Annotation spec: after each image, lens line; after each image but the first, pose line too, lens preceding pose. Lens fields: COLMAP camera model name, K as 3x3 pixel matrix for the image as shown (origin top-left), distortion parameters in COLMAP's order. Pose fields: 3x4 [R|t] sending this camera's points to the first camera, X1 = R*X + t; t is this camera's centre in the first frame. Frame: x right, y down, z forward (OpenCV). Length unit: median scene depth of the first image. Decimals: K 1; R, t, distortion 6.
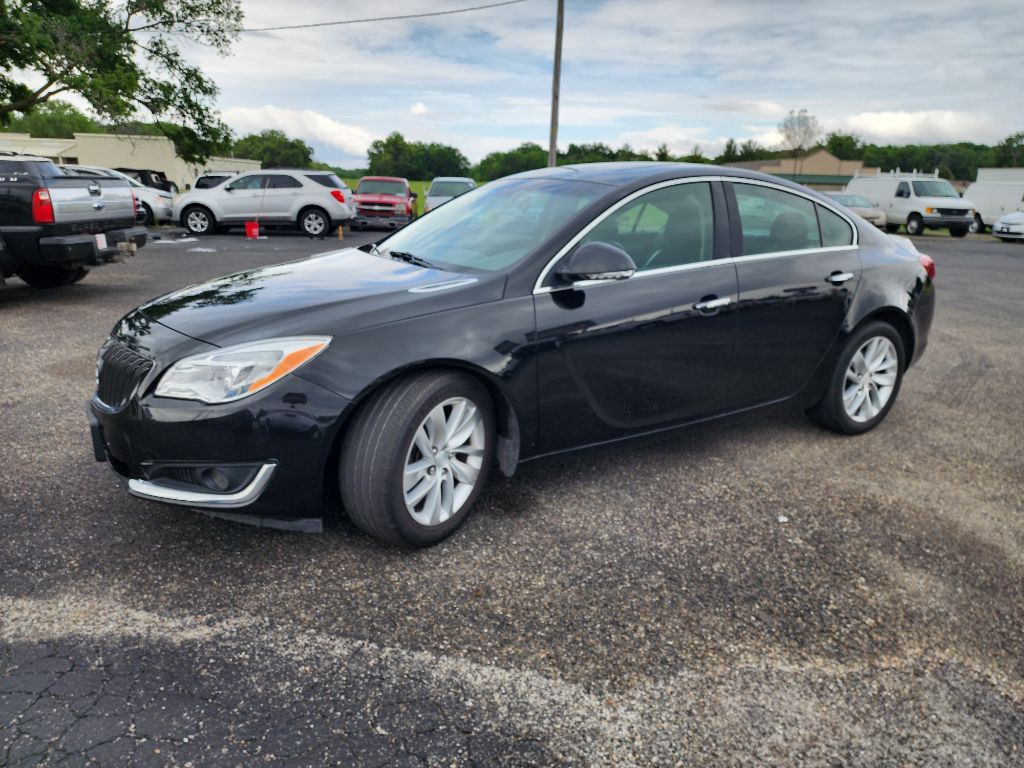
lens RADIAL K [[692.3, 0, 517.0], [0, 692.3, 383.6], [0, 0, 1]] dist [0.078764, -0.072920]
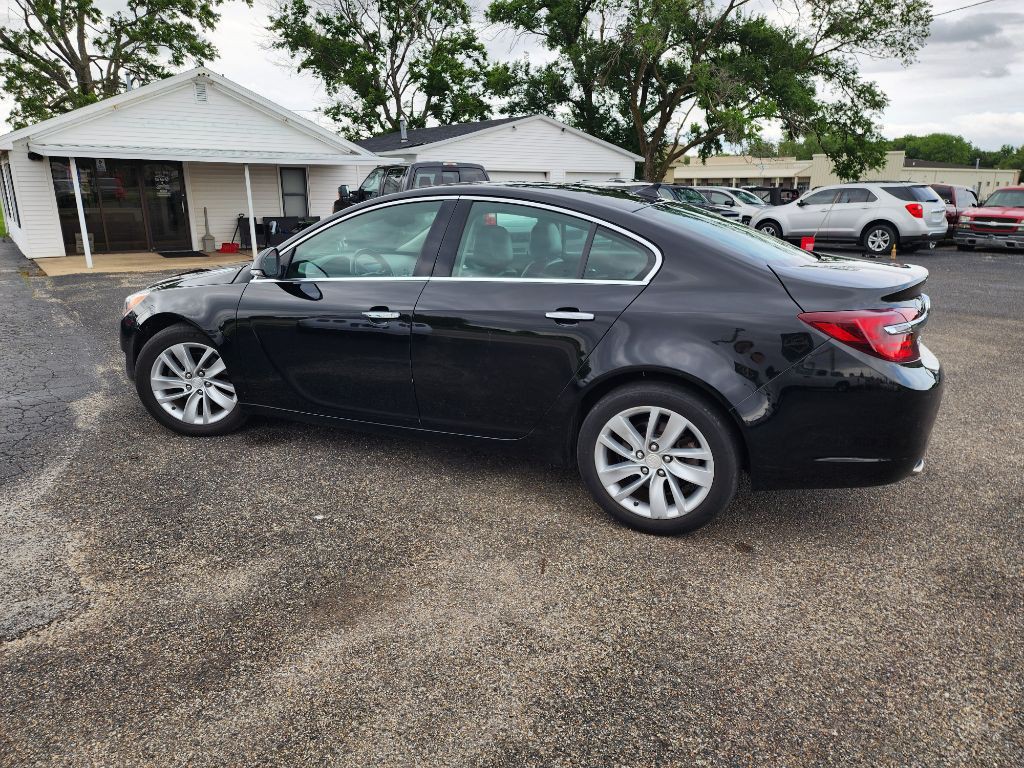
lens RADIAL K [[694.4, 0, 503.1], [0, 694.4, 388.1], [0, 0, 1]] dist [0.078442, -0.076499]
pose [[0.531129, 0.207256, -0.821551, 0.169982], [-0.219615, 0.970159, 0.102765, -0.020022], [0.818334, 0.125844, 0.560797, 0.073595]]
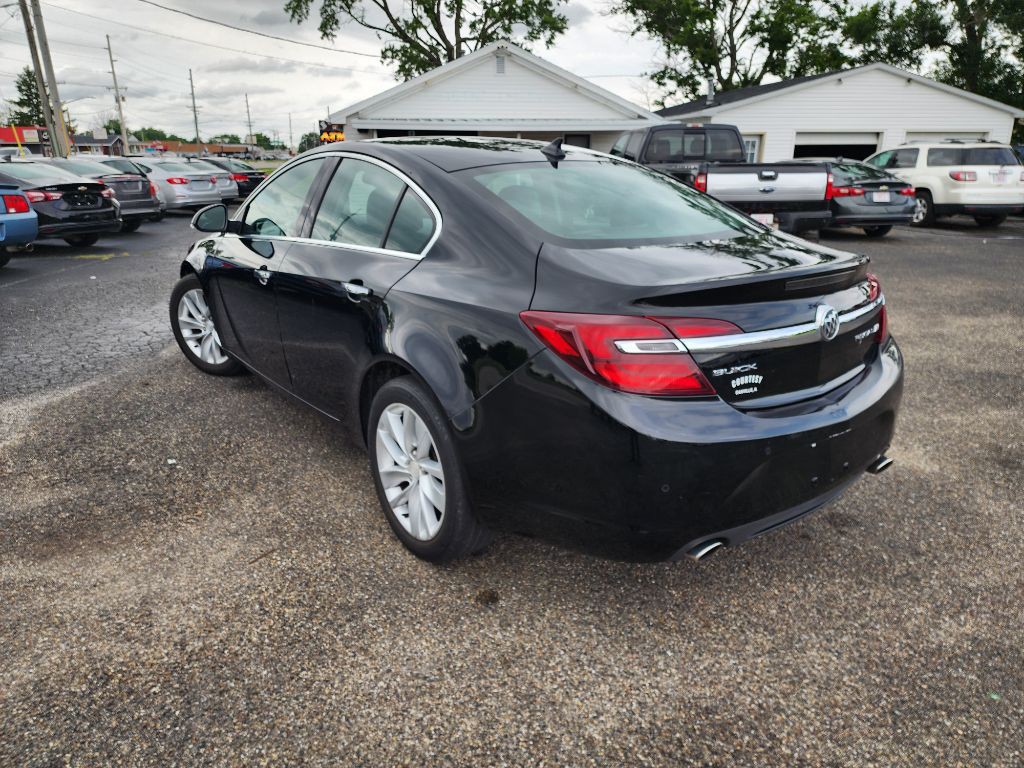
lens RADIAL K [[694.4, 0, 503.1], [0, 694.4, 388.1], [0, 0, 1]] dist [0.078442, -0.076499]
pose [[0.060798, 0.287461, -0.955861, 0.182499], [-0.271656, 0.926249, 0.261277, -0.042768], [0.960472, 0.243781, 0.134405, 0.161732]]
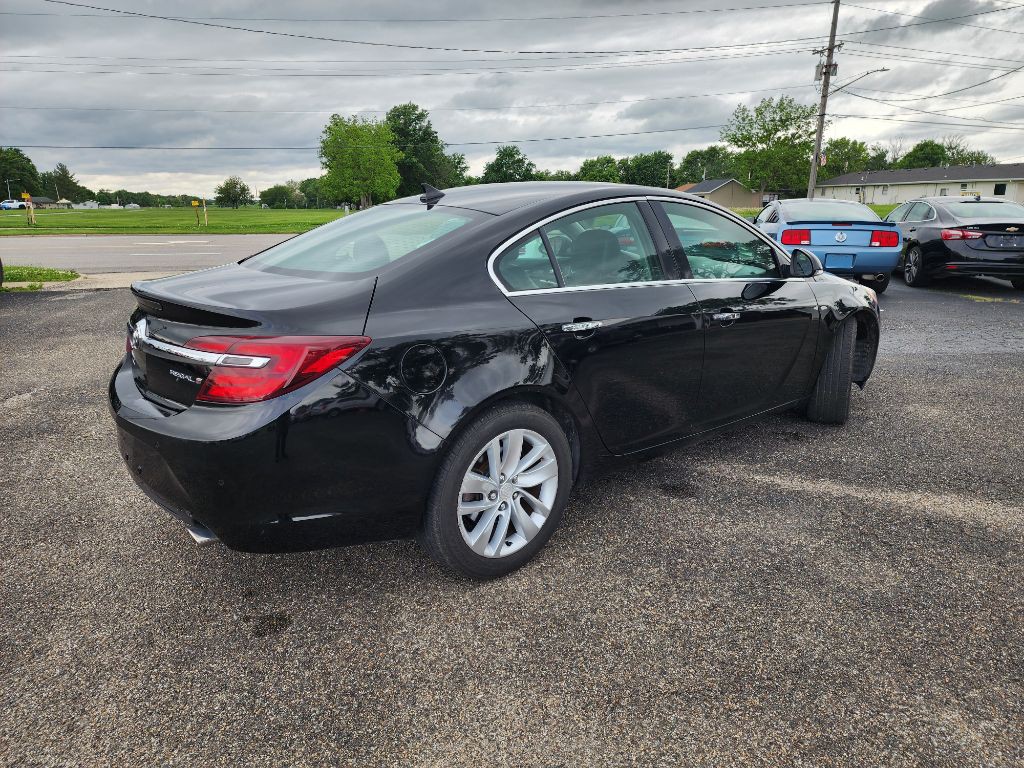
lens RADIAL K [[692.3, 0, 517.0], [0, 692.3, 383.6], [0, 0, 1]] dist [0.078764, -0.072920]
pose [[-0.994172, 0.004294, -0.107718, 0.051422], [-0.051280, 0.860083, 0.507570, -0.089649], [0.094826, 0.510136, -0.854851, 0.313488]]
